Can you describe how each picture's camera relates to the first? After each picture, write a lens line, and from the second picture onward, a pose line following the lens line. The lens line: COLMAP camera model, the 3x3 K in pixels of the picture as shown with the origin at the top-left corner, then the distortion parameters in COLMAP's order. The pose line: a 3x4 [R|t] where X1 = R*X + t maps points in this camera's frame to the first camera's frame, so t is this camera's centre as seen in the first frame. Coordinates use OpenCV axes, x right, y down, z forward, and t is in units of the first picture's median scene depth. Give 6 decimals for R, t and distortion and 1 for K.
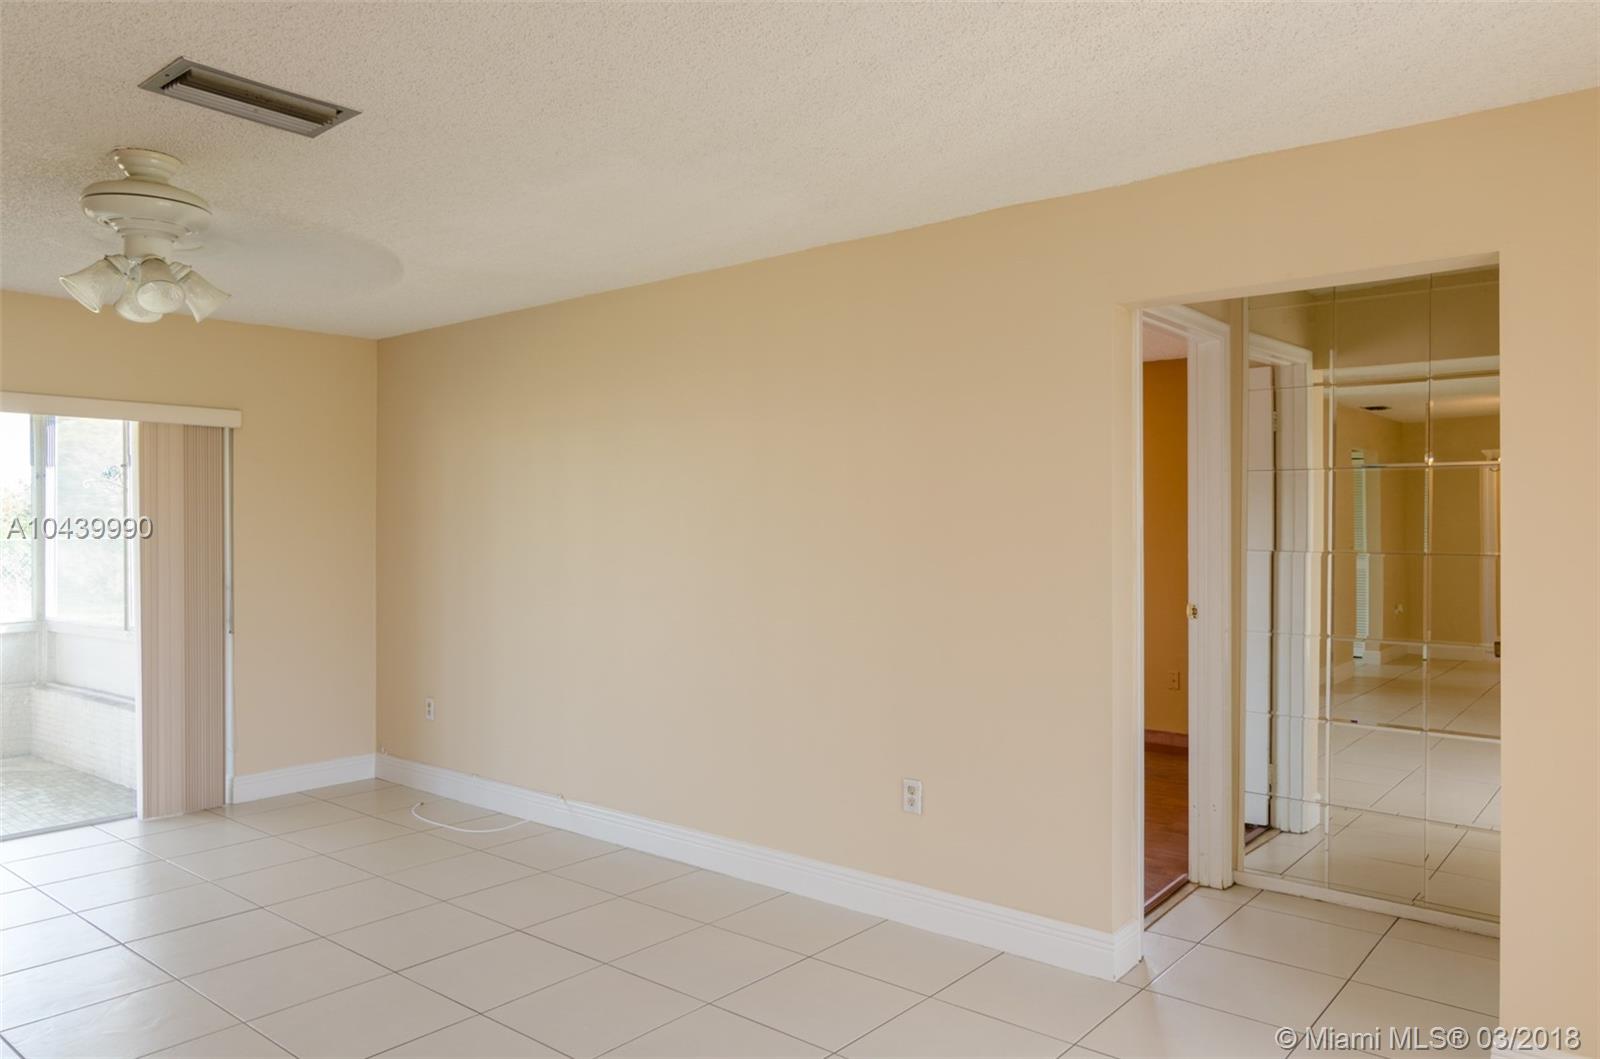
lens RADIAL K [[1105.2, 0, 800.0], [0, 1105.2, 529.5], [0, 0, 1]] dist [-0.007448, -0.000035]
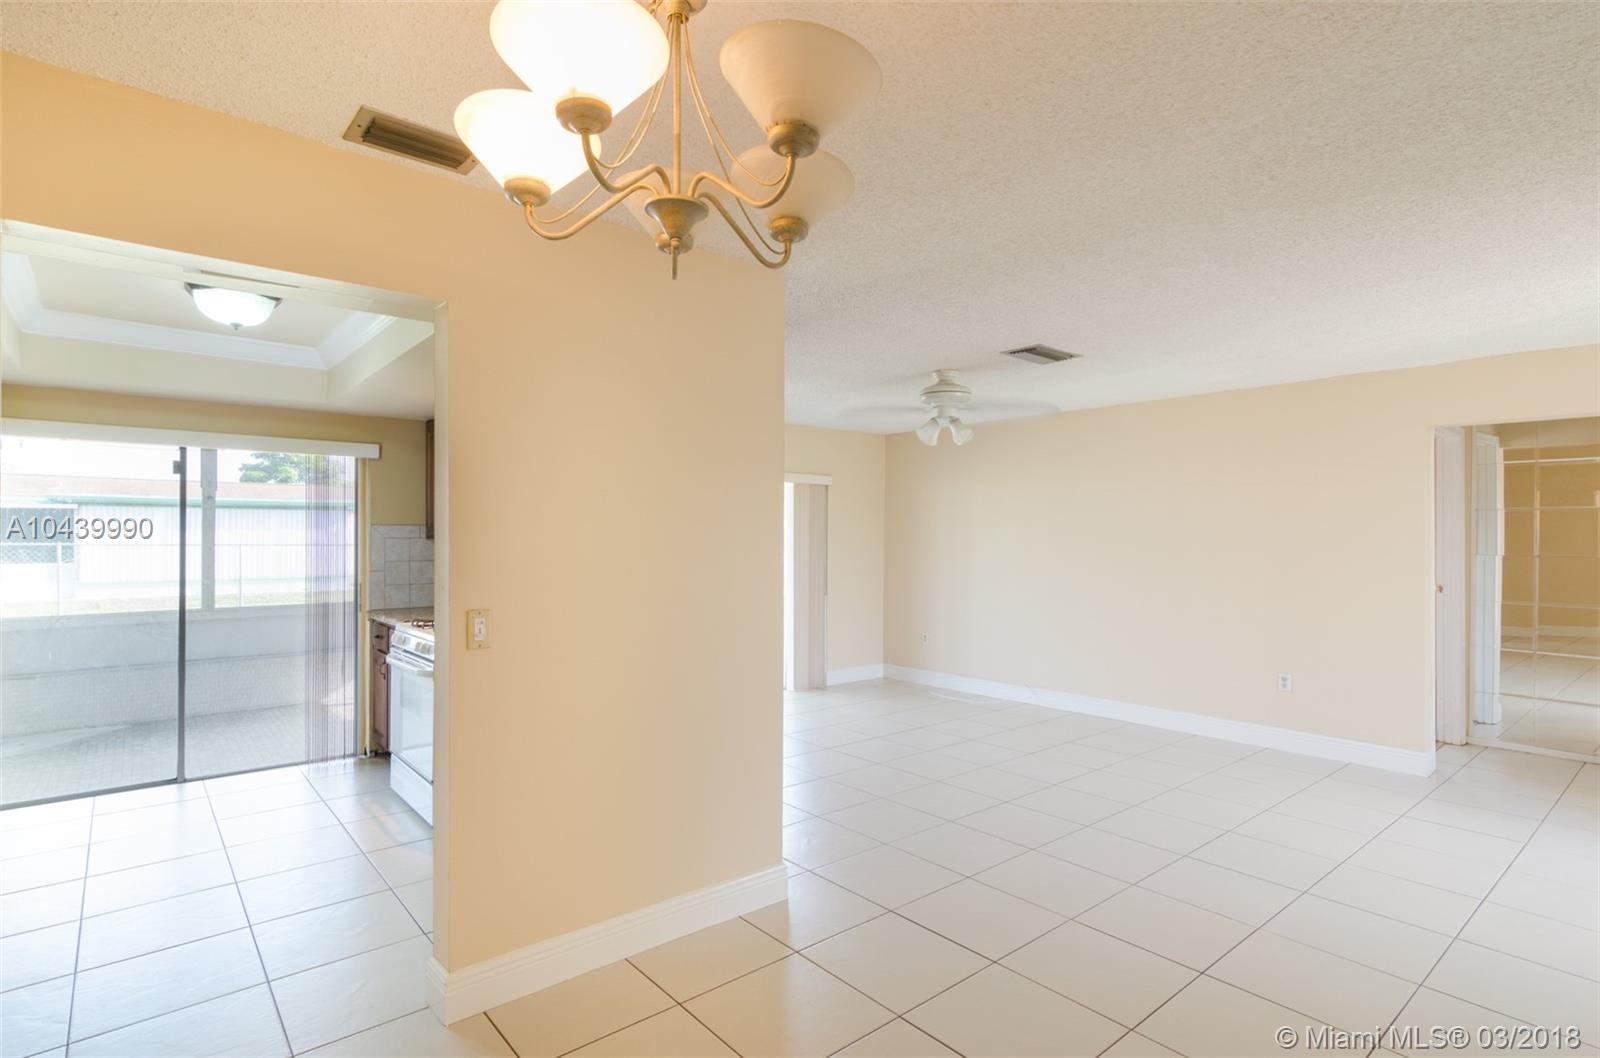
lens RADIAL K [[793.7, 0, 800.0], [0, 793.7, 529.0], [0, 0, 1]] dist [0.005029, 0.001405]
pose [[0.984789, 0.002112, -0.173743, -0.439430], [-0.004105, 0.999930, -0.011115, -0.002998], [0.173707, 0.011659, 0.984728, -0.449432]]
